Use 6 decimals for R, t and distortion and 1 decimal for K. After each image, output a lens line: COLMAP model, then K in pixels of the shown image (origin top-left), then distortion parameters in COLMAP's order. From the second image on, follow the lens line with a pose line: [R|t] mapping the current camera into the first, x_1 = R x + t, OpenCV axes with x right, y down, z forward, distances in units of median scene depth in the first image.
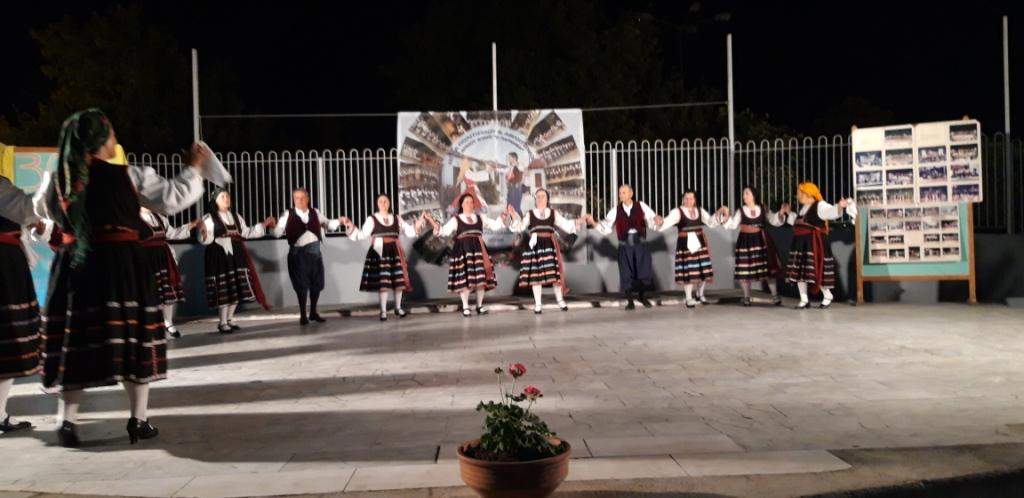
lens RADIAL K [[792.9, 0, 510.7], [0, 792.9, 251.4], [0, 0, 1]] dist [0.101427, -0.186002]
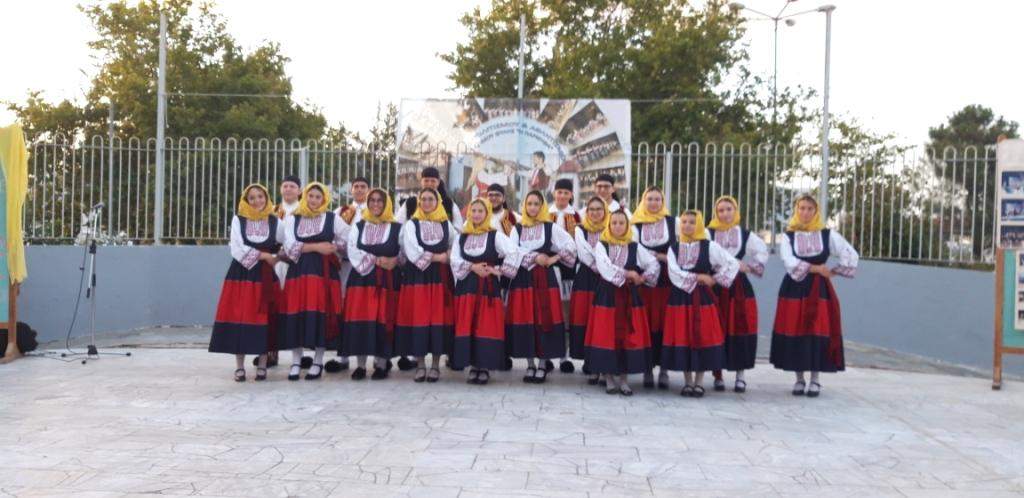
lens RADIAL K [[797.9, 0, 508.8], [0, 797.9, 247.4], [0, 0, 1]] dist [0.099135, -0.193800]
pose [[0.993221, 0.051883, -0.104019, 0.061045], [-0.052109, 0.998641, 0.000551, -0.027330], [0.103906, 0.004874, 0.994575, 0.201777]]
